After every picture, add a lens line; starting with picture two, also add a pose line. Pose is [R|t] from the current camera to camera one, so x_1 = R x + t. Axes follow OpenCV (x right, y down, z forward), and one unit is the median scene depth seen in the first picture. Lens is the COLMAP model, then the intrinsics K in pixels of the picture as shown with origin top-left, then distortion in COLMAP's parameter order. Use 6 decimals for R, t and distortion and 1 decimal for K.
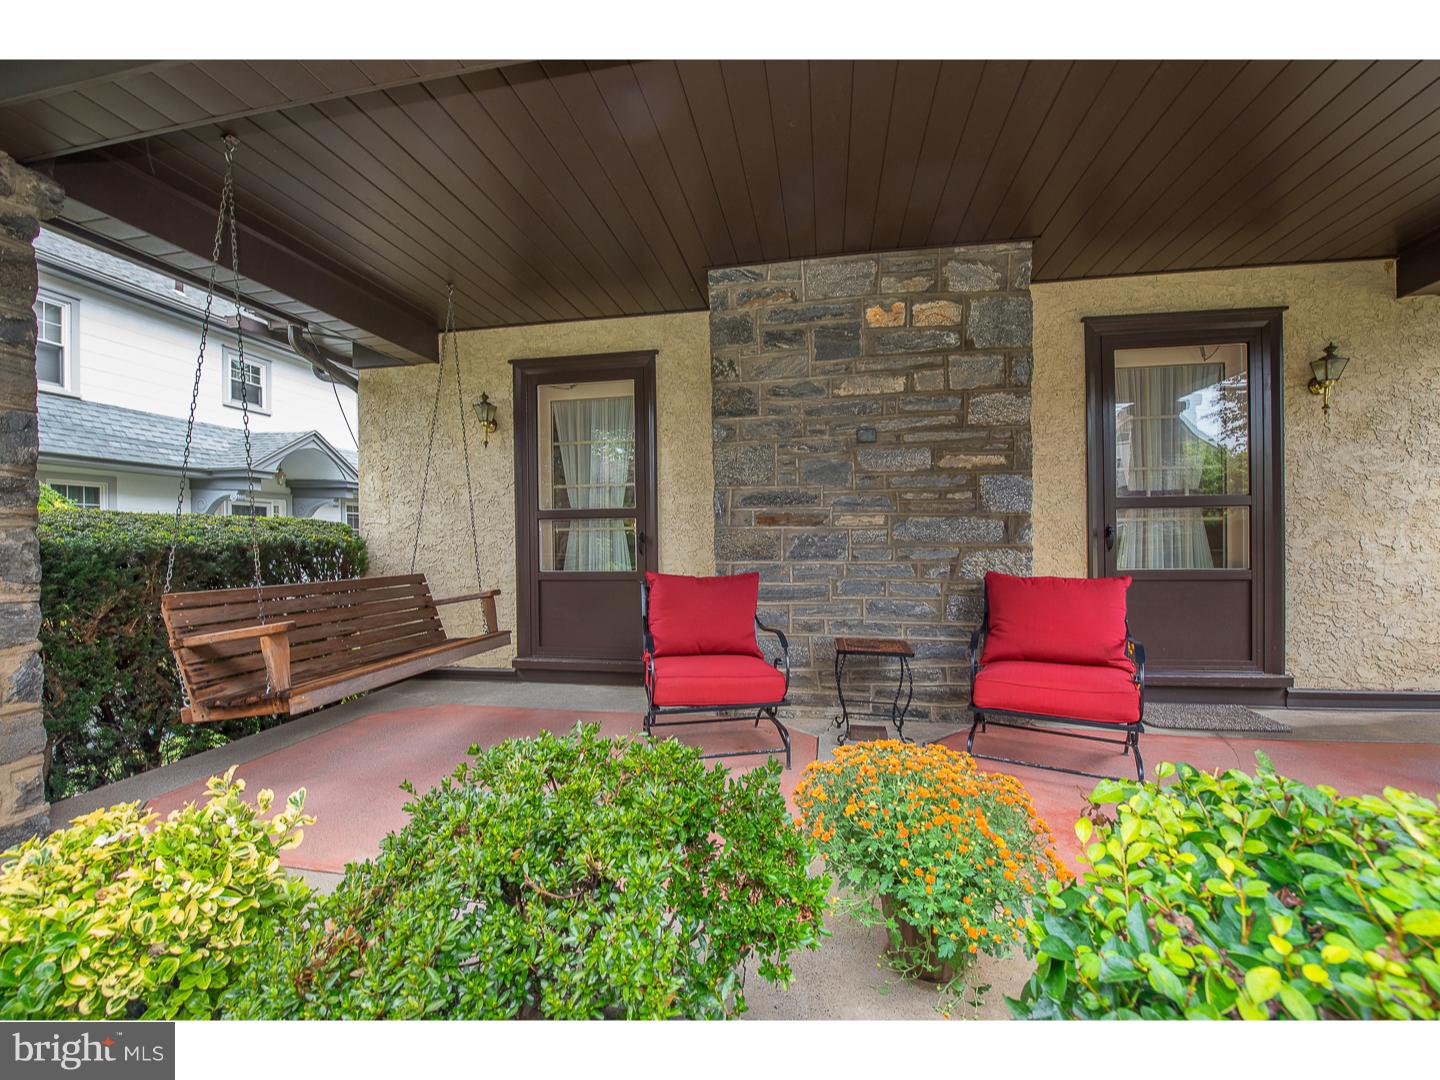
lens RADIAL K [[573.3, 0, 714.5], [0, 573.3, 539.1], [0, 0, 1]] dist [-0.009036, -0.001524]
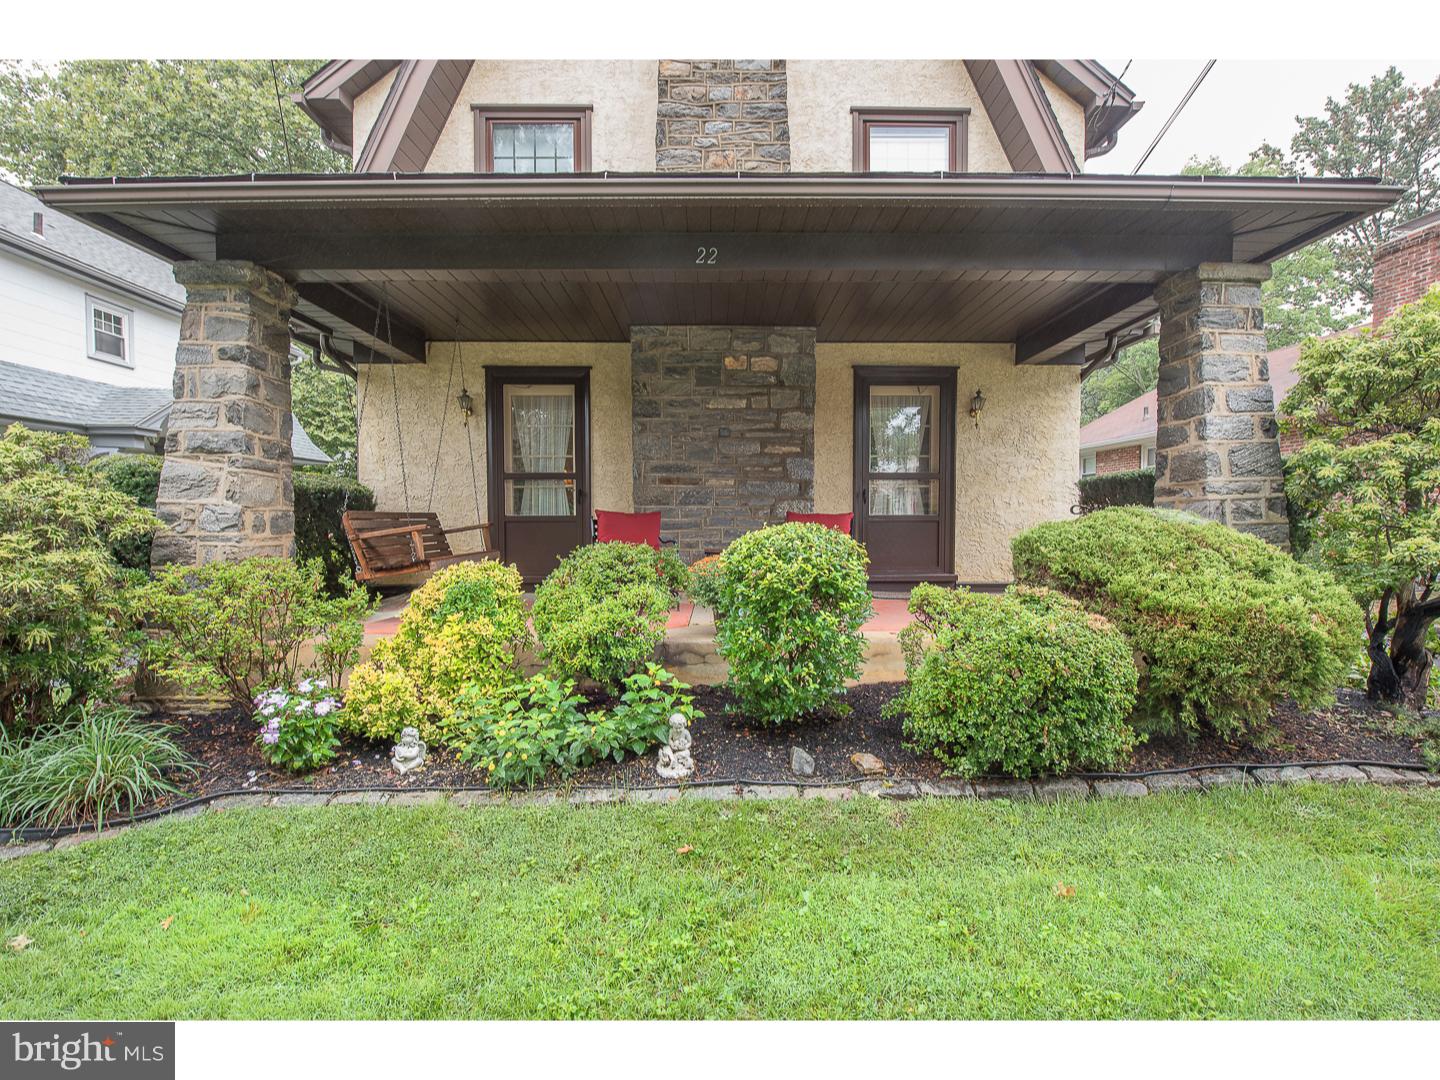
lens RADIAL K [[747.6, 0, 729.4], [0, 747.6, 543.3], [0, 0, 1]] dist [-0.011562, -0.000962]
pose [[0.979649, 0.004884, 0.200660, -0.158159], [-0.009990, 0.999651, 0.024443, 0.090511], [-0.200471, -0.025950, 0.979356, -1.141831]]
